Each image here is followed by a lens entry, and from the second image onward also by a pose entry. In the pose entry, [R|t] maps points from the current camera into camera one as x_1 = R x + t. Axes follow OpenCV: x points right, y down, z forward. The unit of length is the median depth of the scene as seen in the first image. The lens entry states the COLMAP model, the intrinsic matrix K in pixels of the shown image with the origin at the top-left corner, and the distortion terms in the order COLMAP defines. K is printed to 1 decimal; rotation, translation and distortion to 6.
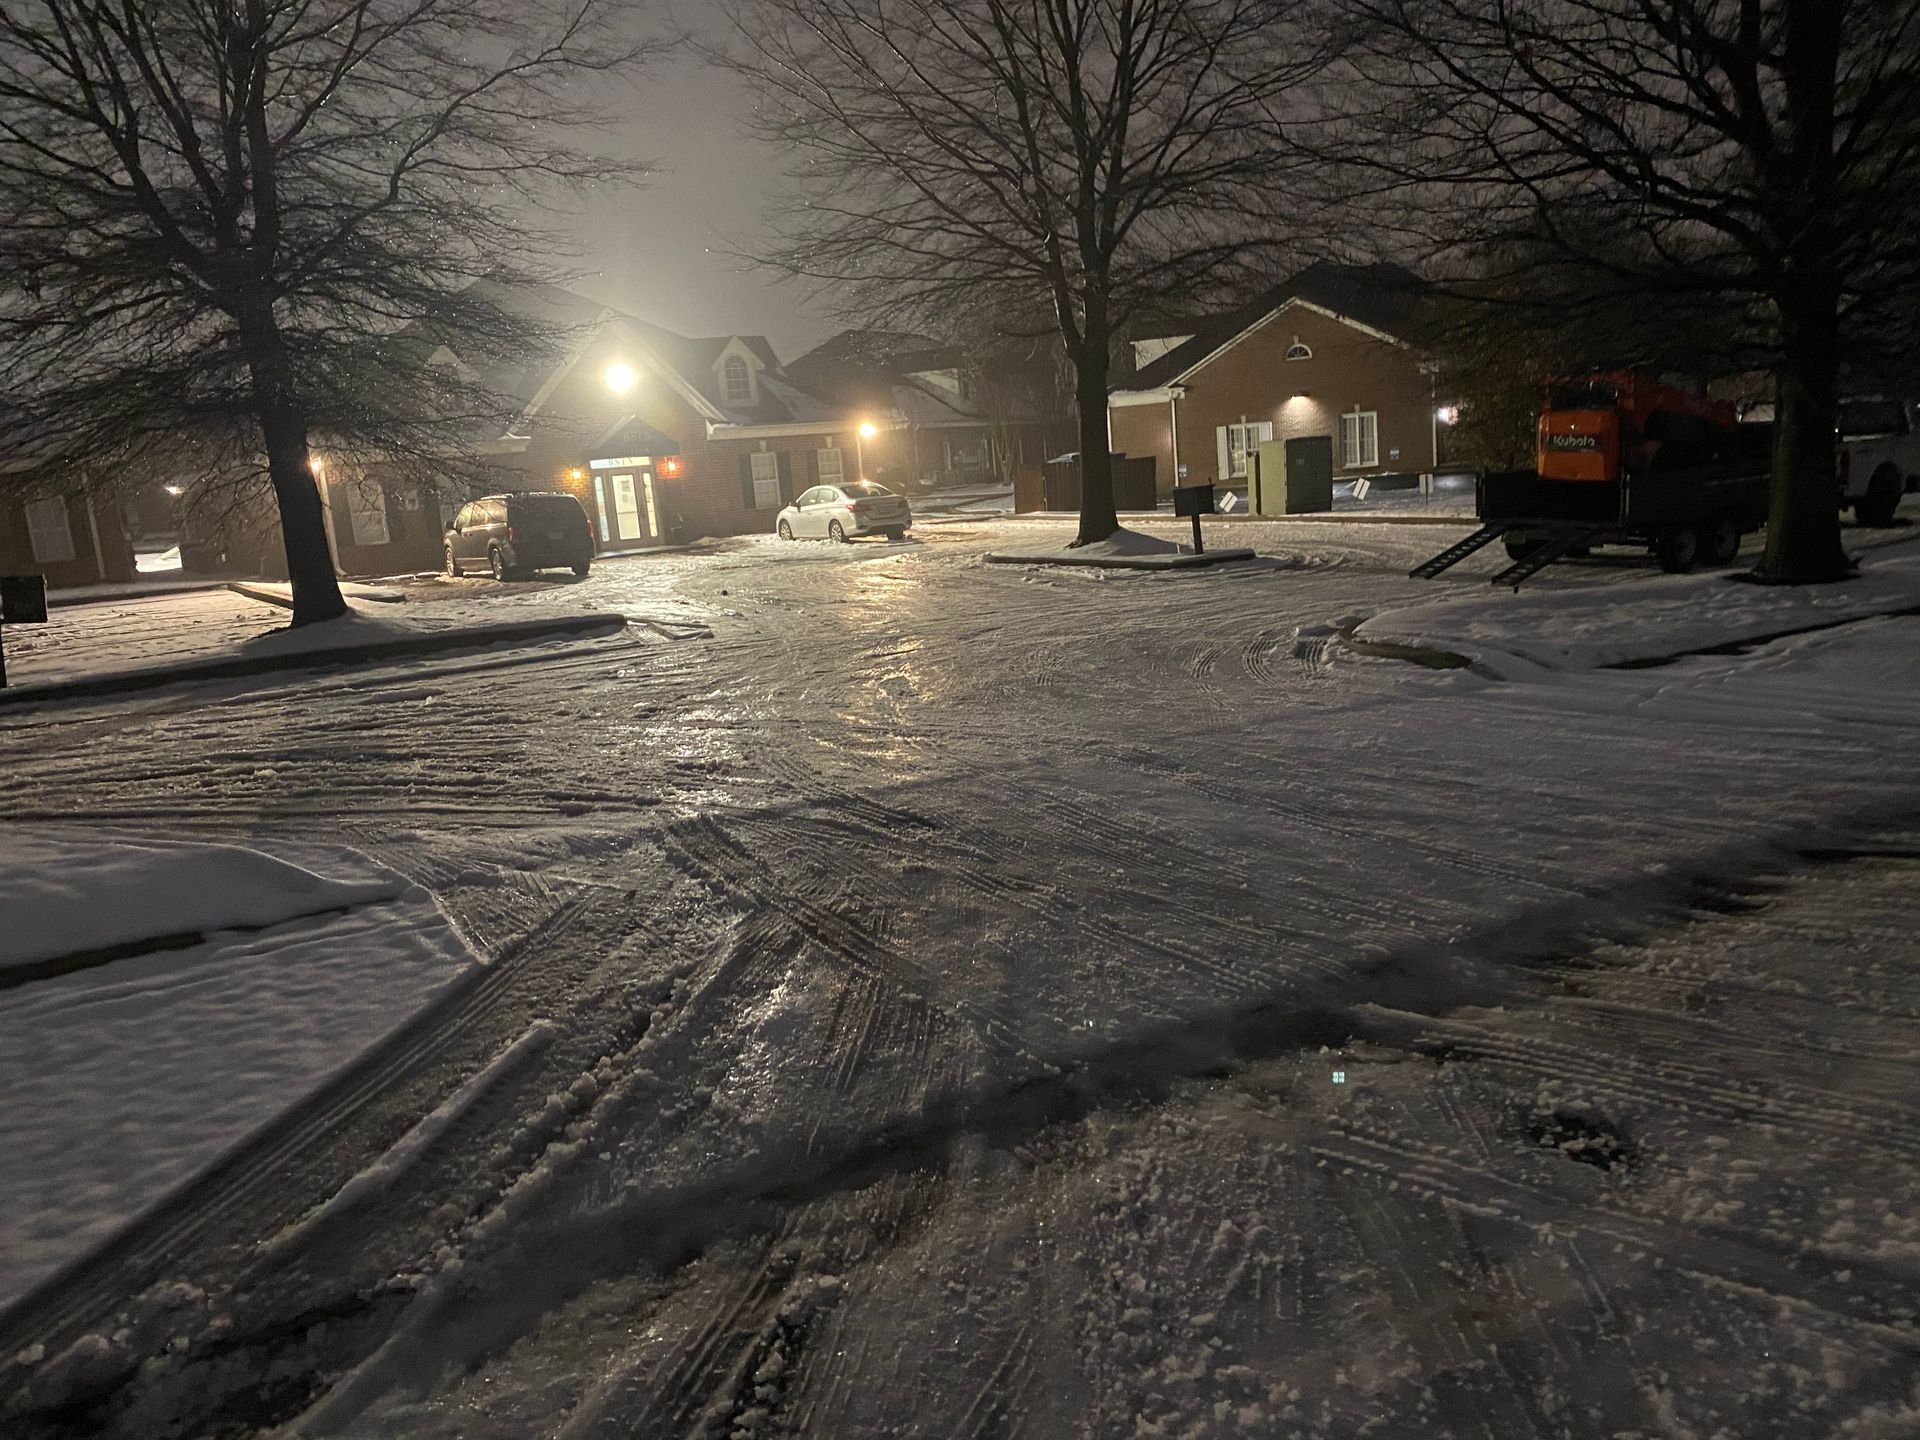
lens RADIAL K [[1458.8, 0, 981.2], [0, 1458.8, 714.6], [0, 0, 1]] dist [0.062075, -0.081054]
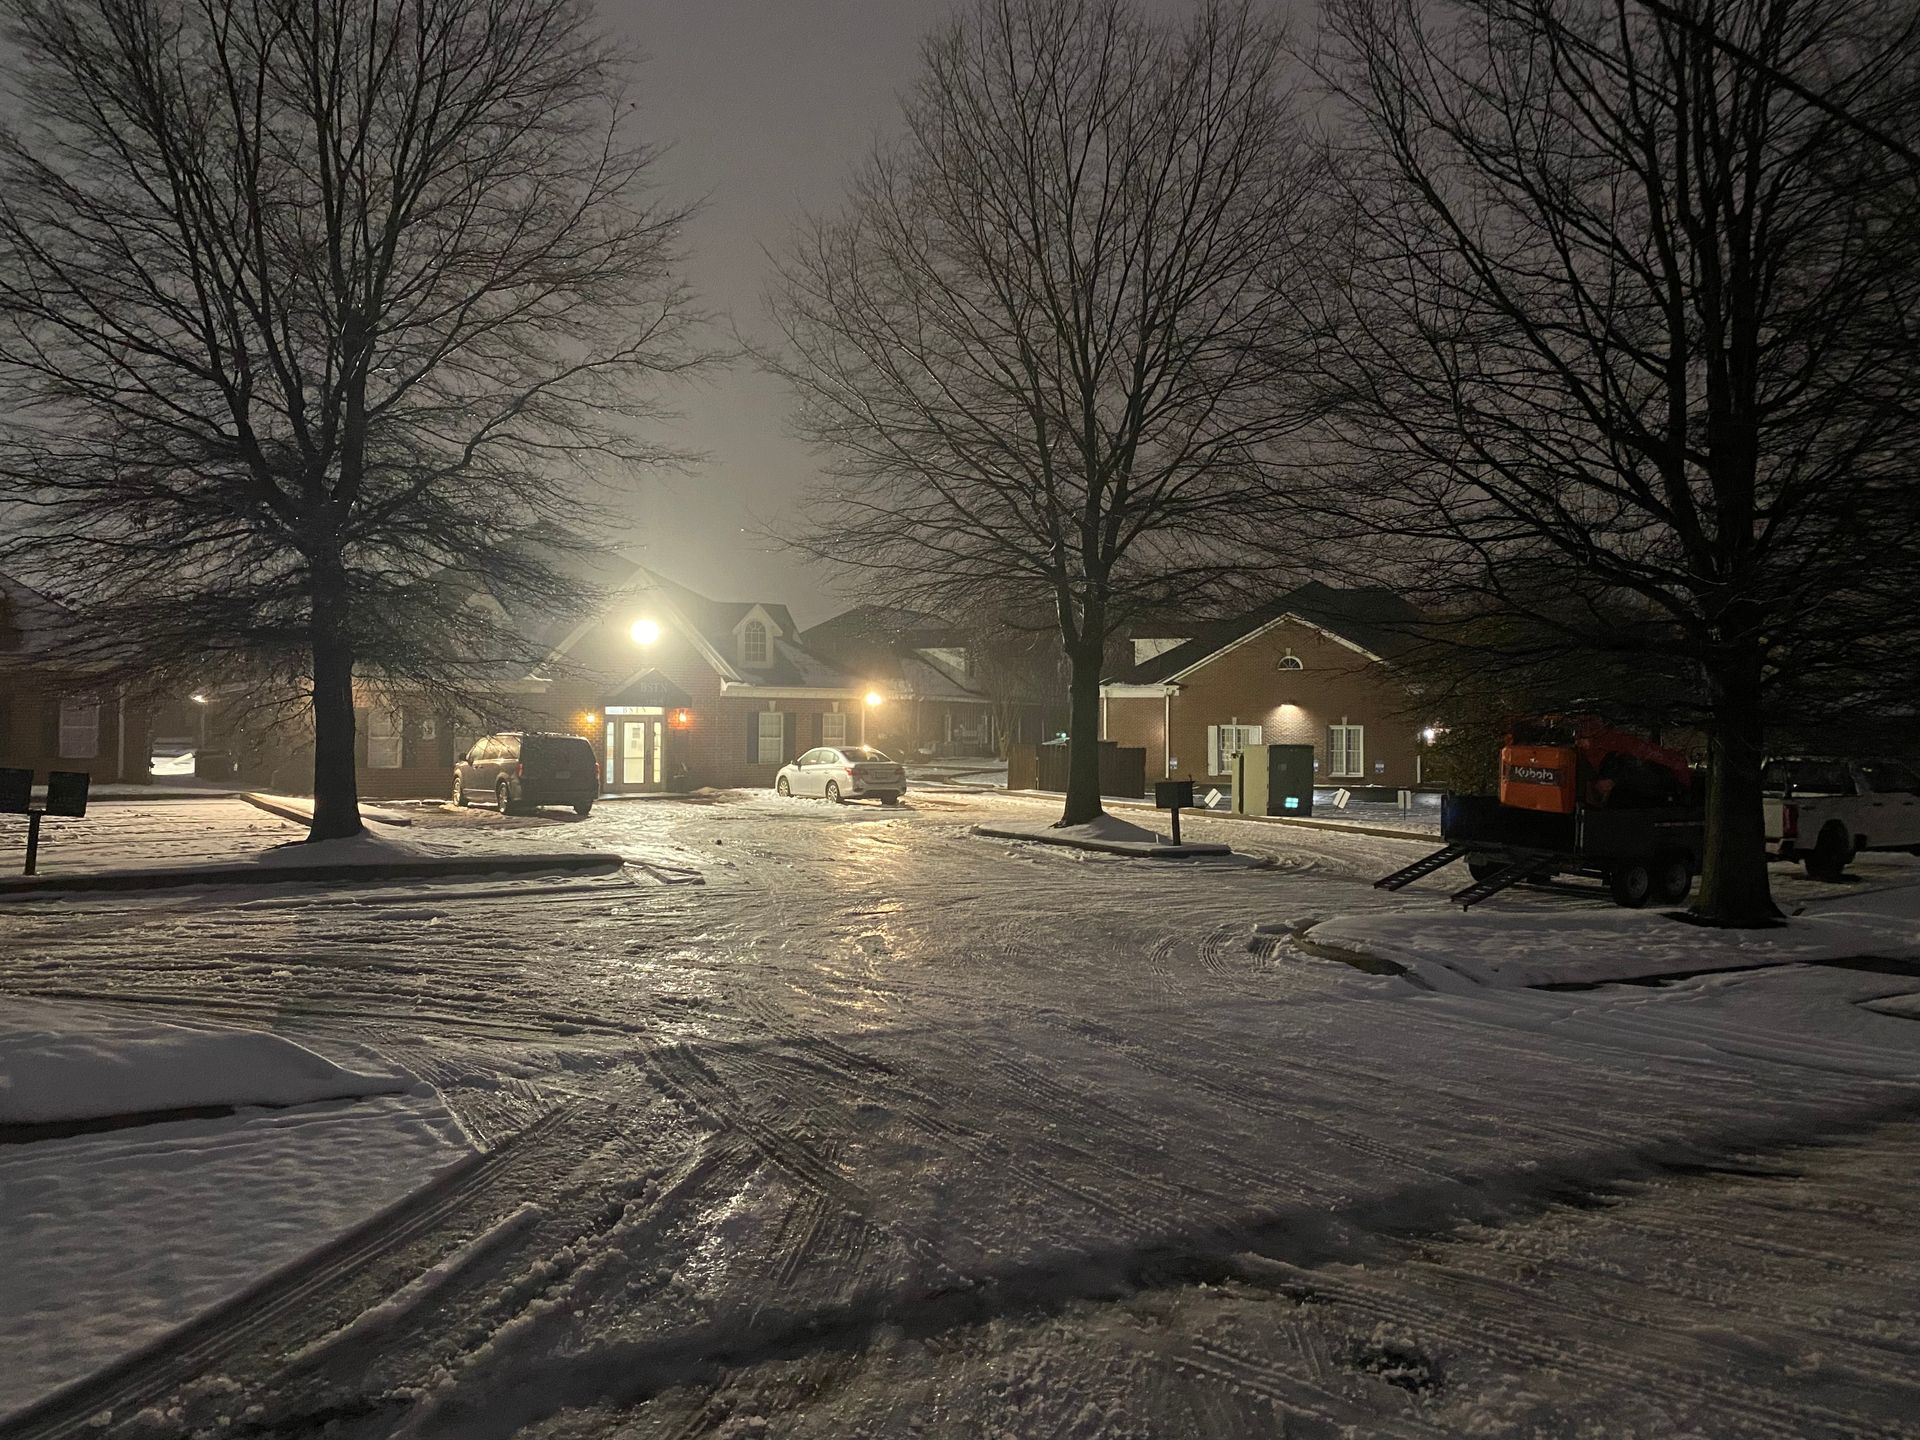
lens RADIAL K [[1457.0, 0, 970.7], [0, 1457.0, 706.1], [0, 0, 1]] dist [0.090388, -0.161451]
pose [[0.996105, 0.087665, -0.009520, 0.006888], [-0.087873, 0.977829, -0.190077, 0.005709], [-0.007354, 0.190174, 0.981723, -0.068123]]
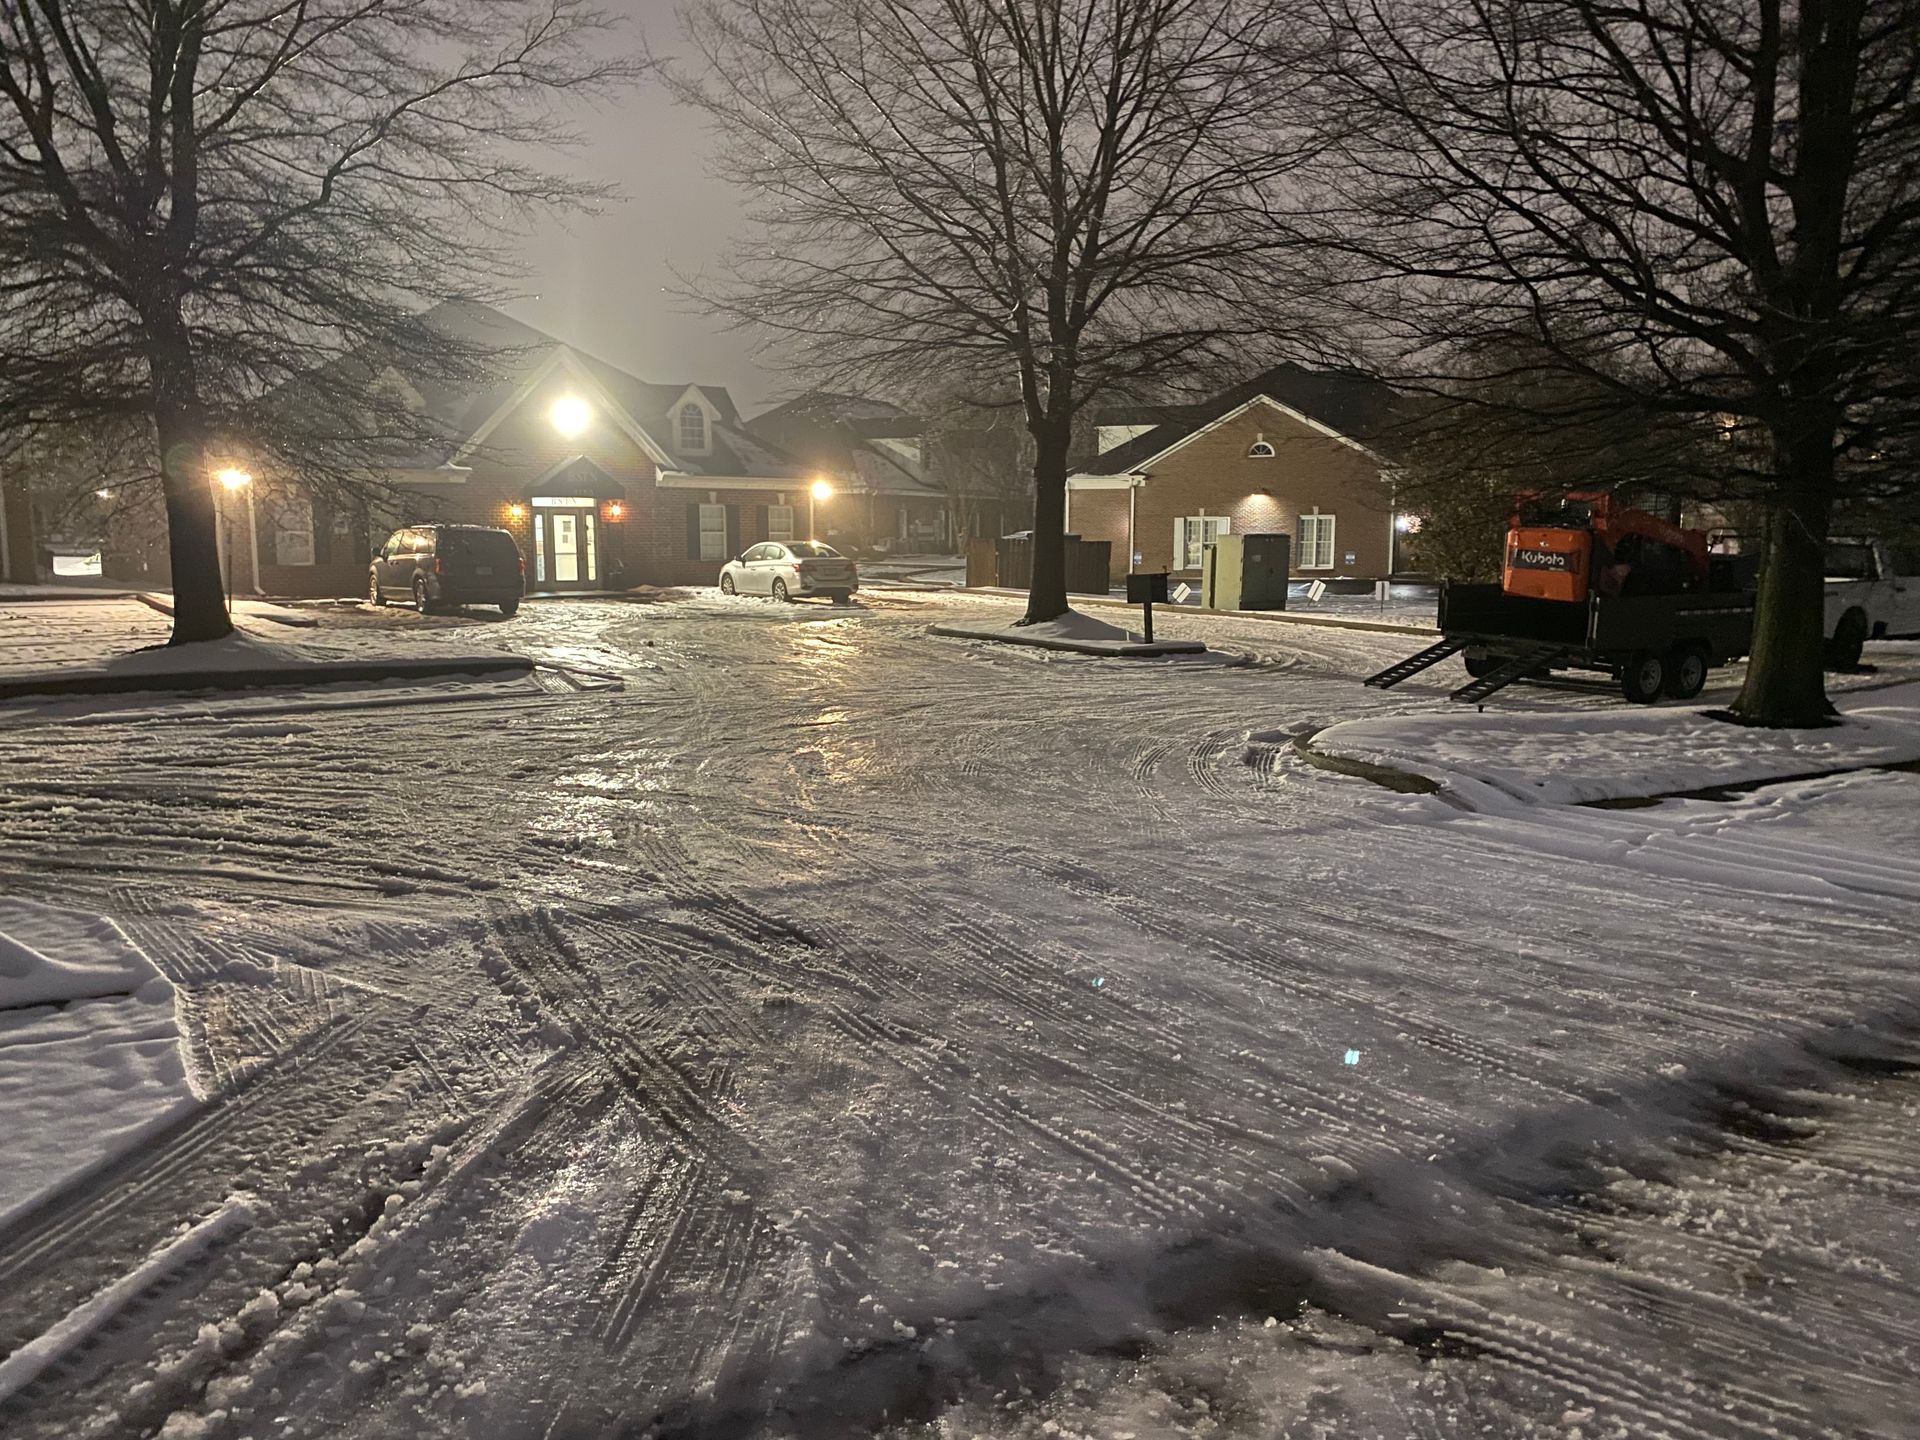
lens RADIAL K [[1460.1, 0, 960.0], [0, 1460.1, 720.0], [0, 0, 1]] dist [0.052661, -0.050235]
pose [[0.996661, 0.078091, 0.023847, 0.010317], [-0.076932, 0.995967, -0.046175, -0.009260], [-0.027357, 0.044187, 0.998649, 0.073595]]
